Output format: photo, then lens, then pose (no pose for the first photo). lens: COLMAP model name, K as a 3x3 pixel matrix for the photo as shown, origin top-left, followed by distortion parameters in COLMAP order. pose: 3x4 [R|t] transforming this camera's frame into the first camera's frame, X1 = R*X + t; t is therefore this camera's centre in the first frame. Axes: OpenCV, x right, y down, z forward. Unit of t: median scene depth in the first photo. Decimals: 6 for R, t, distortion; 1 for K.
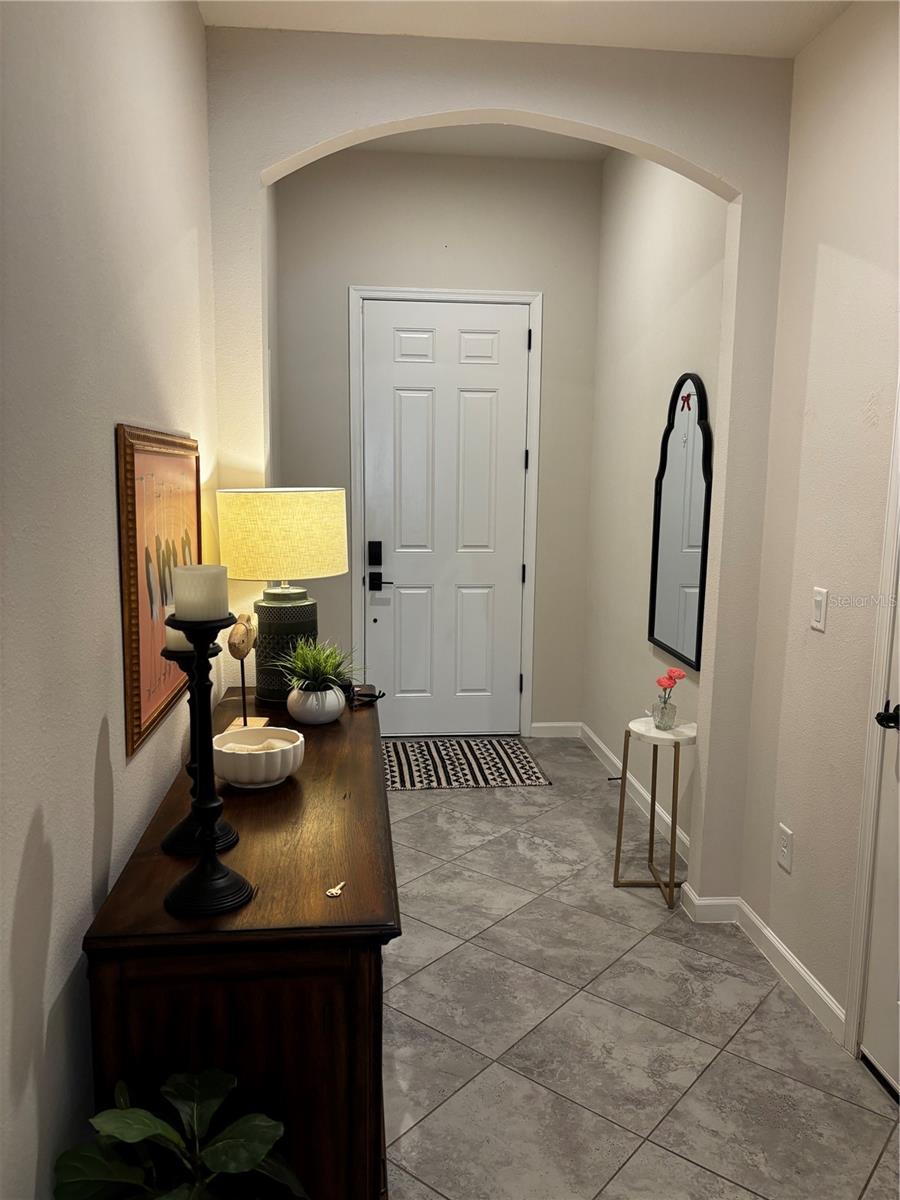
lens RADIAL K [[897.3, 0, 444.0], [0, 897.3, 606.8], [0, 0, 1]] dist [0.054547, -0.063580]
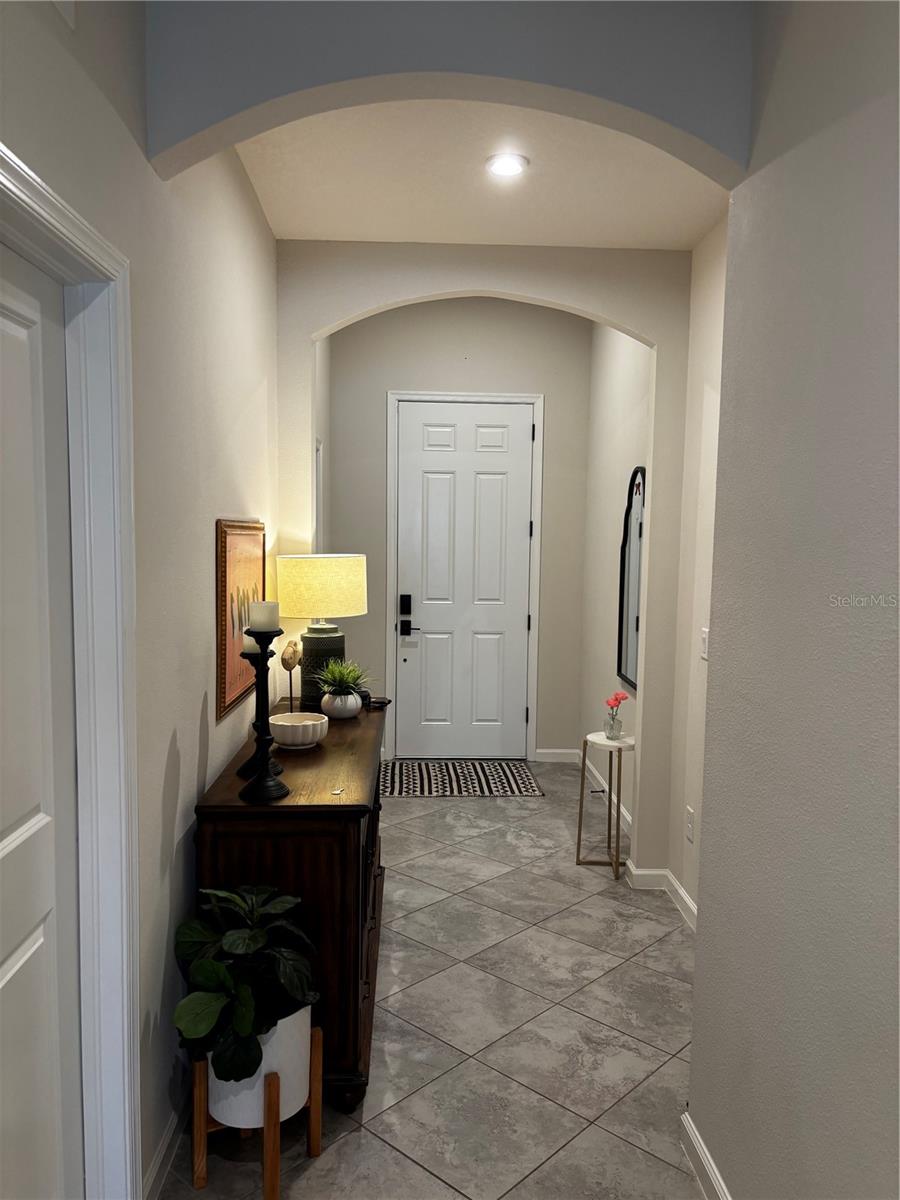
lens RADIAL K [[897.3, 0, 454.7], [0, 897.3, 608.4], [0, 0, 1]] dist [0.054547, -0.063580]
pose [[0.998466, 0.008972, -0.054632, 0.098744], [-0.012394, 0.997960, -0.062635, 0.036186], [0.053958, 0.063216, 0.996540, -0.365857]]
